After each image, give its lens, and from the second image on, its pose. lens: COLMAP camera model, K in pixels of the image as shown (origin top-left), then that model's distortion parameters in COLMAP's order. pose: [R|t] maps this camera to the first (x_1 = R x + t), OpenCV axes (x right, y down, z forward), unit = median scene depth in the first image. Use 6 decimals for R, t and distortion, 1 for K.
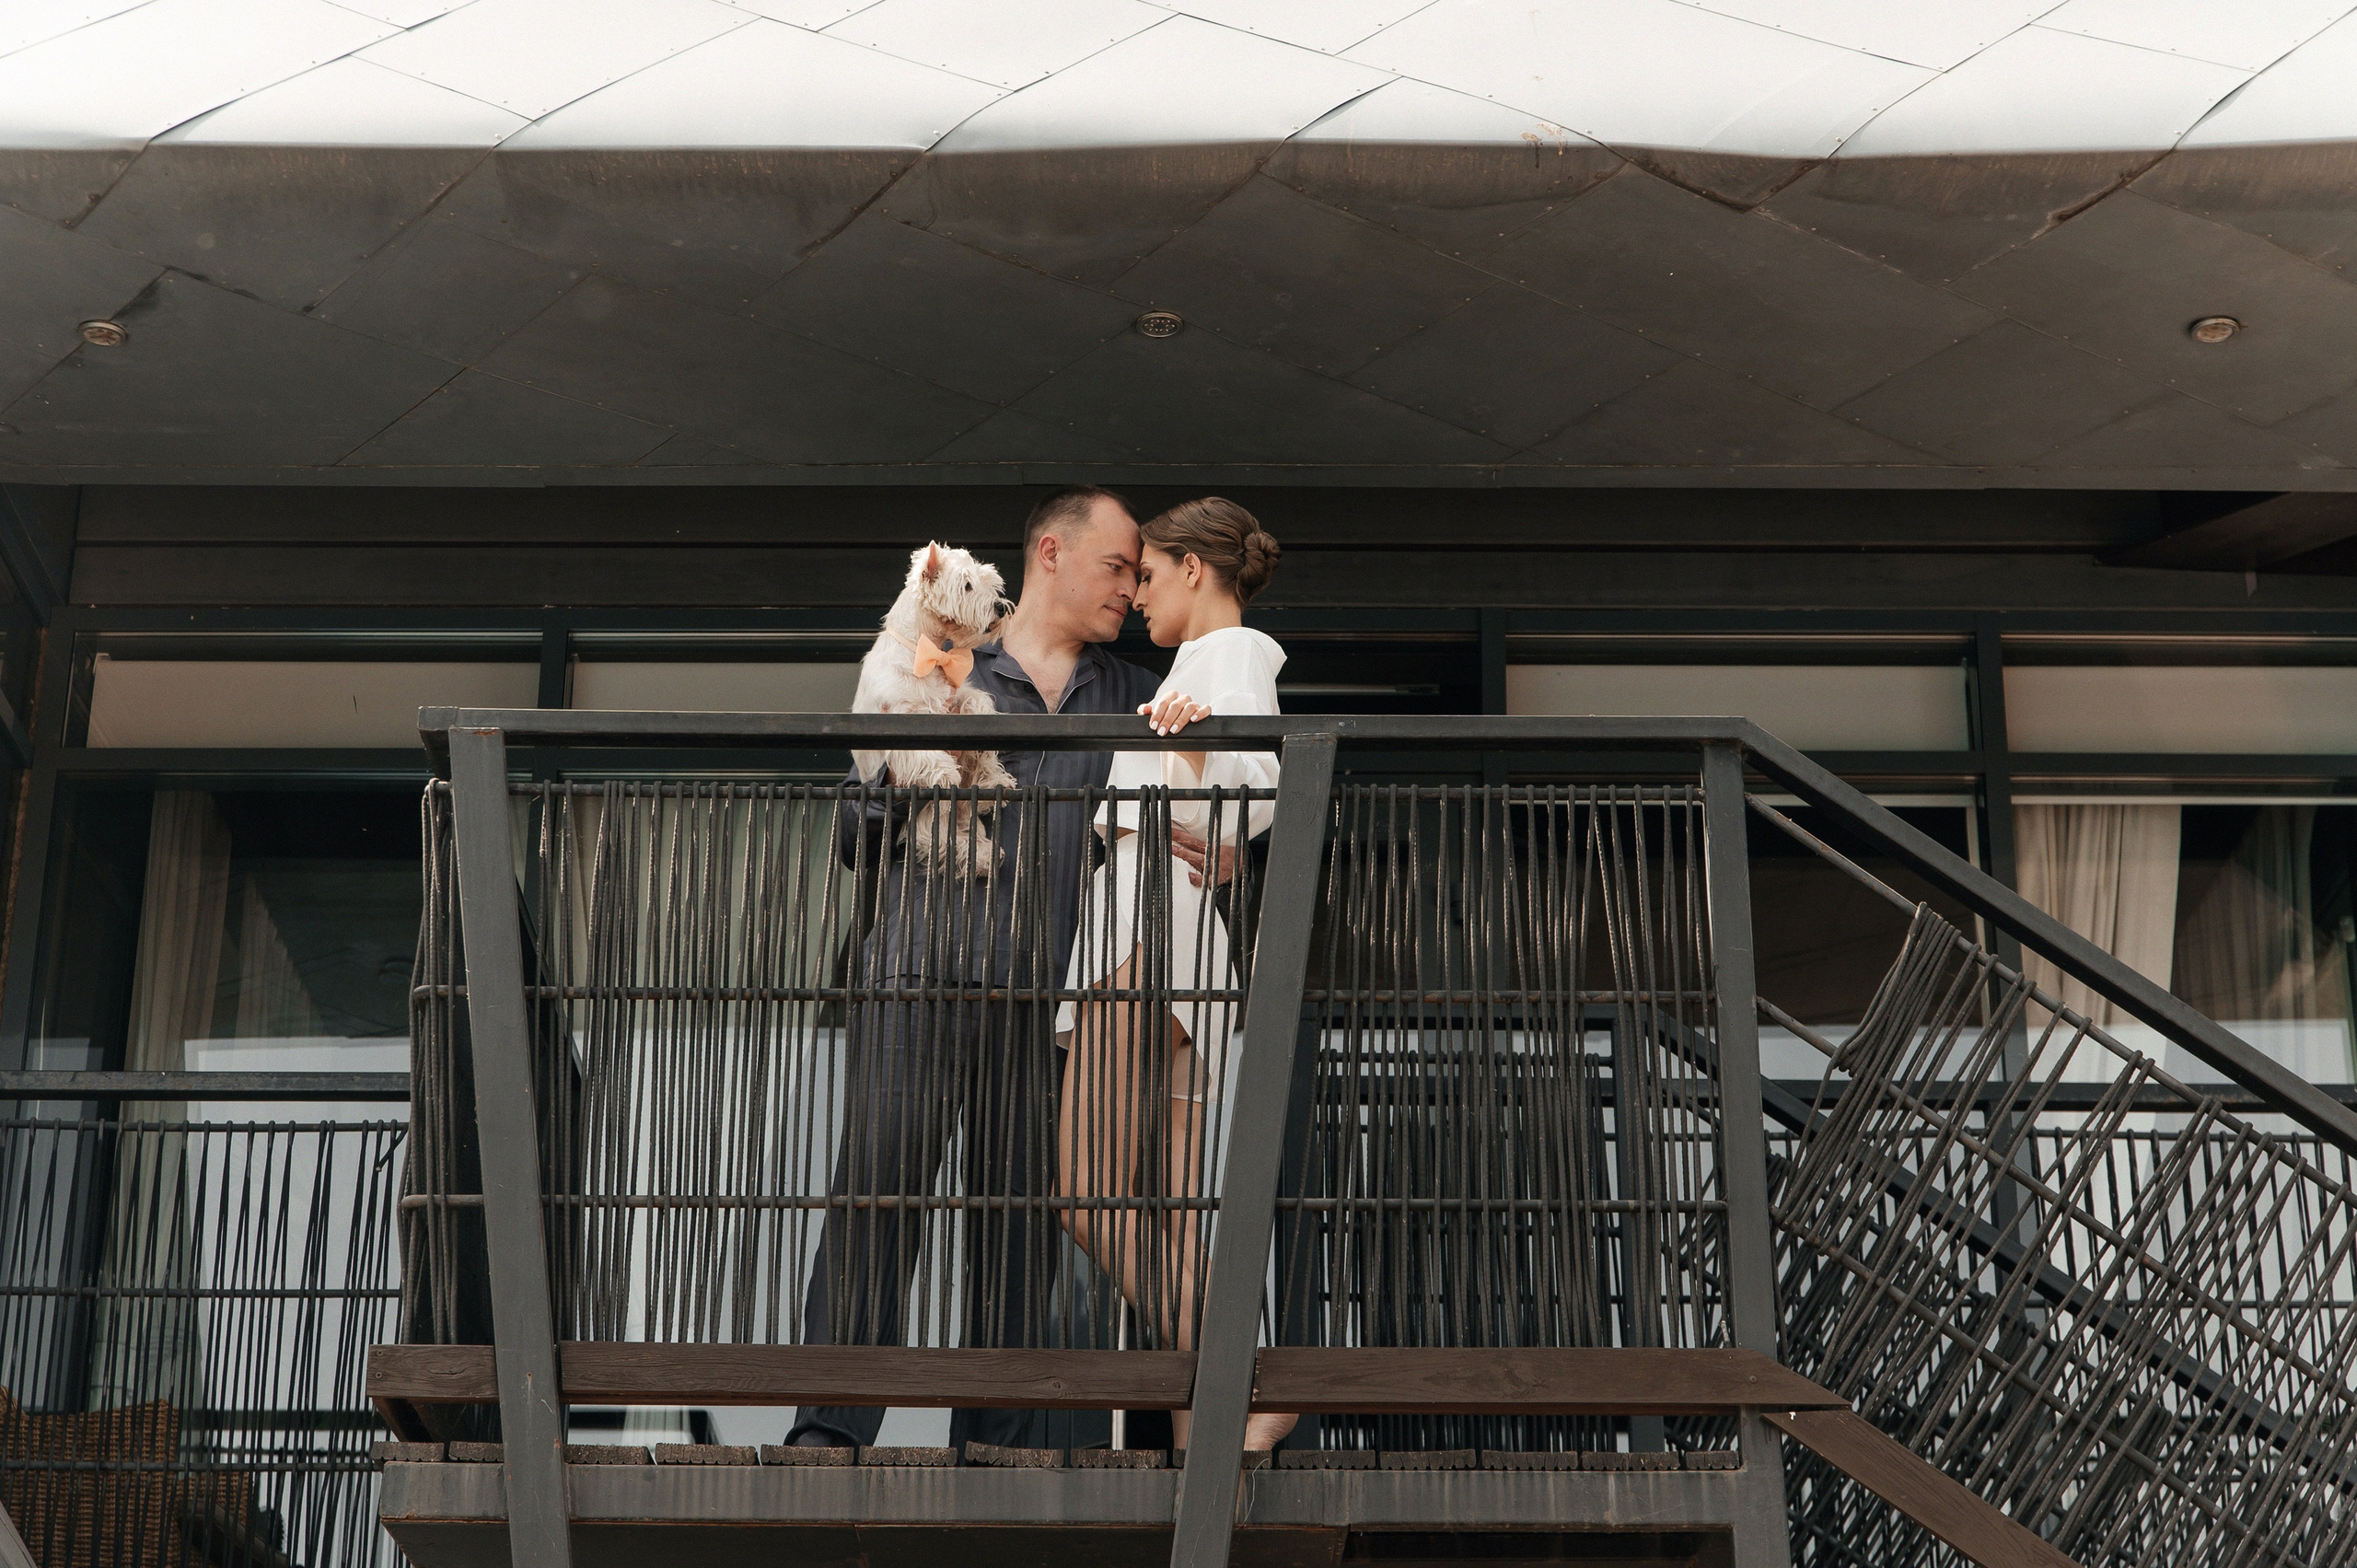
lens RADIAL K [[4429.2, 0, 1189.7], [0, 4429.2, 779.4], [0, 0, 1]] dist [-0.062078, 0.000000]
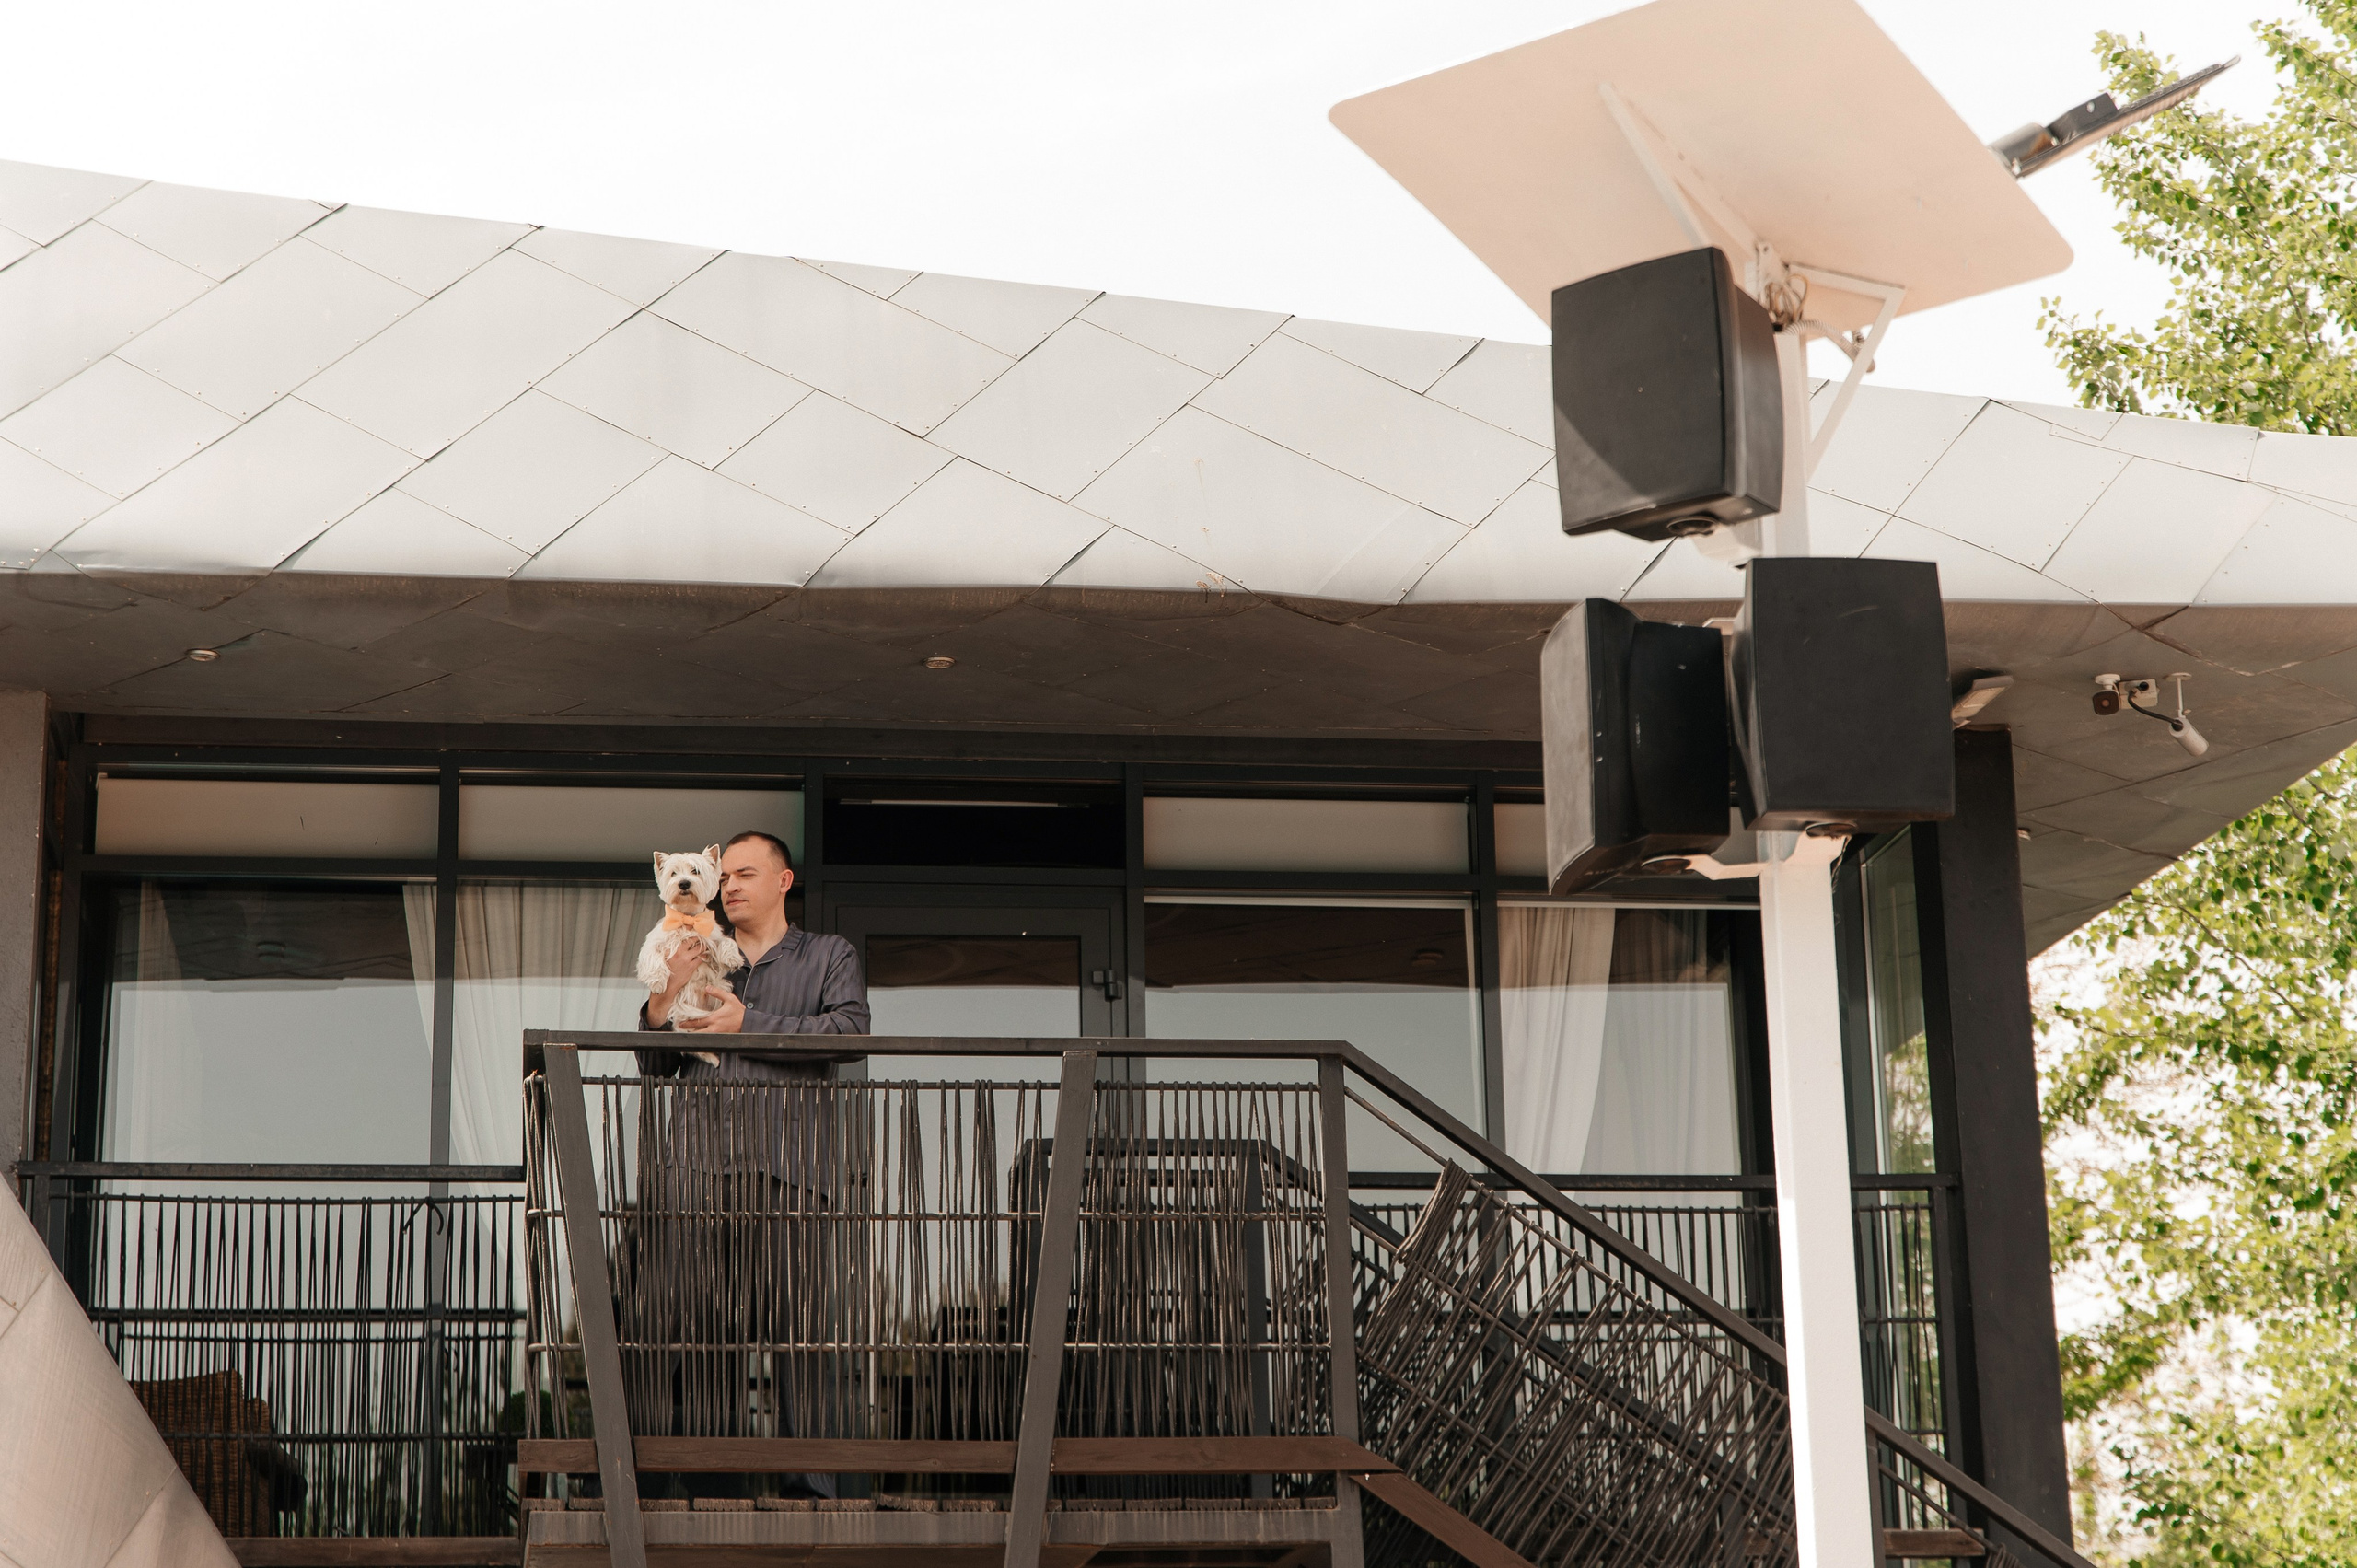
lens RADIAL K [[4873.3, 0, 1172.2], [0, 4873.3, 787.7], [0, 0, 1]] dist [-0.063101, 0.000000]
pose [[0.992116, 0.006908, 0.125132, -0.143828], [-0.023339, 0.991196, 0.130328, -0.298276], [-0.123130, -0.132221, 0.983543, -0.658818]]
